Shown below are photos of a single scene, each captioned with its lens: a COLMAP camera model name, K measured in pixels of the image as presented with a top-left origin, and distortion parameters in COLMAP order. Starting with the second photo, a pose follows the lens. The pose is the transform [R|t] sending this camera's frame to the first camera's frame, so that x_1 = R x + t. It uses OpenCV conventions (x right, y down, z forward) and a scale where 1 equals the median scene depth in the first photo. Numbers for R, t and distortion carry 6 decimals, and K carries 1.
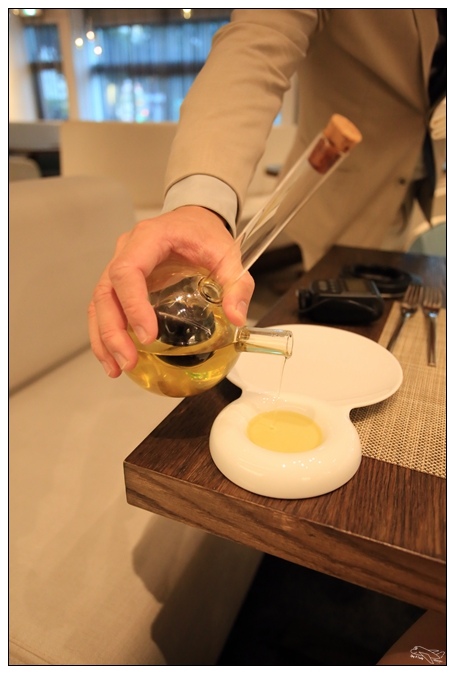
lens RADIAL K [[475.6, 0, 227.0], [0, 475.6, 336.5], [0, 0, 1]] dist [-0.005292, 0.000058]
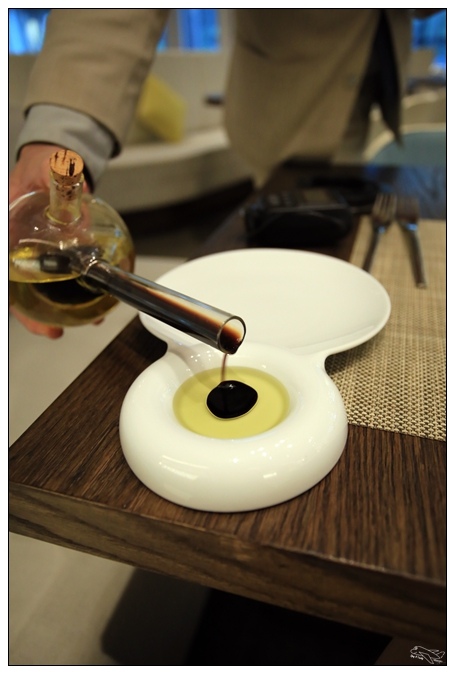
lens RADIAL K [[475.6, 0, 227.0], [0, 475.6, 336.5], [0, 0, 1]] dist [-0.005292, 0.000058]
pose [[0.992363, -0.097214, 0.075924, 0.080322], [0.088347, 0.989716, 0.112502, 0.038967], [-0.086080, -0.104935, 0.990747, 0.386432]]
